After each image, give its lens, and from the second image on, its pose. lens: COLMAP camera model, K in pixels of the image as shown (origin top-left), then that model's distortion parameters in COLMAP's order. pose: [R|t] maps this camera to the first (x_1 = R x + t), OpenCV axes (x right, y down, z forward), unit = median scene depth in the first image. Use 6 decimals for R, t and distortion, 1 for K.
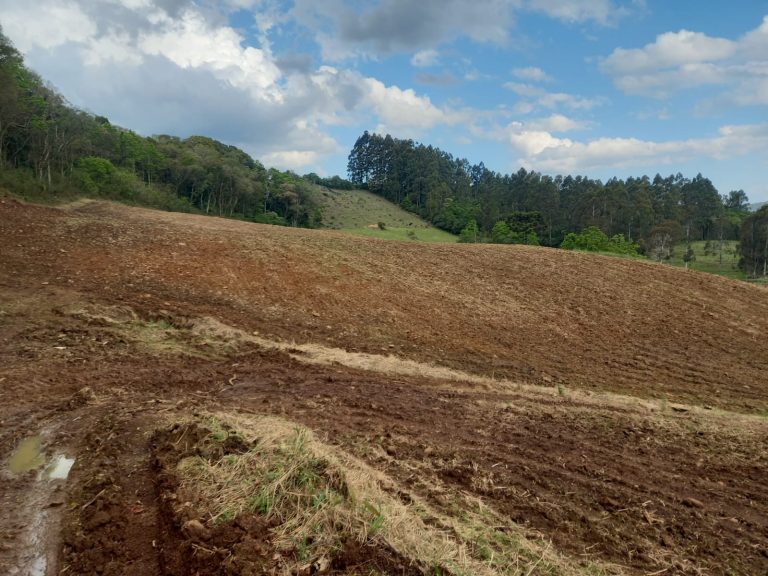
lens RADIAL K [[590.2, 0, 378.8], [0, 590.2, 282.1], [0, 0, 1]] dist [0.002250, -0.008589]
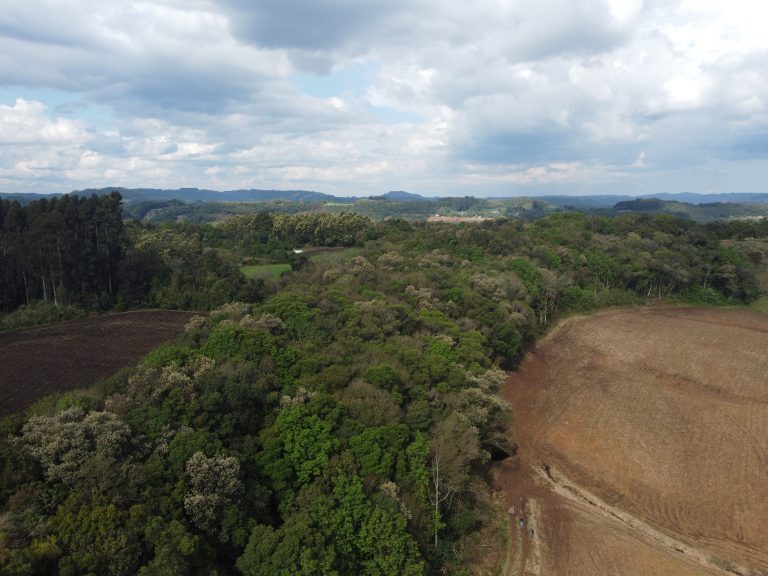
lens RADIAL K [[590.2, 0, 373.2], [0, 590.2, 289.7], [0, 0, 1]] dist [0.002250, -0.008589]
pose [[0.689323, 0.149814, -0.708794, 0.137521], [-0.087564, 0.988441, 0.123763, -0.131627], [0.719143, -0.023248, 0.694473, -0.248622]]
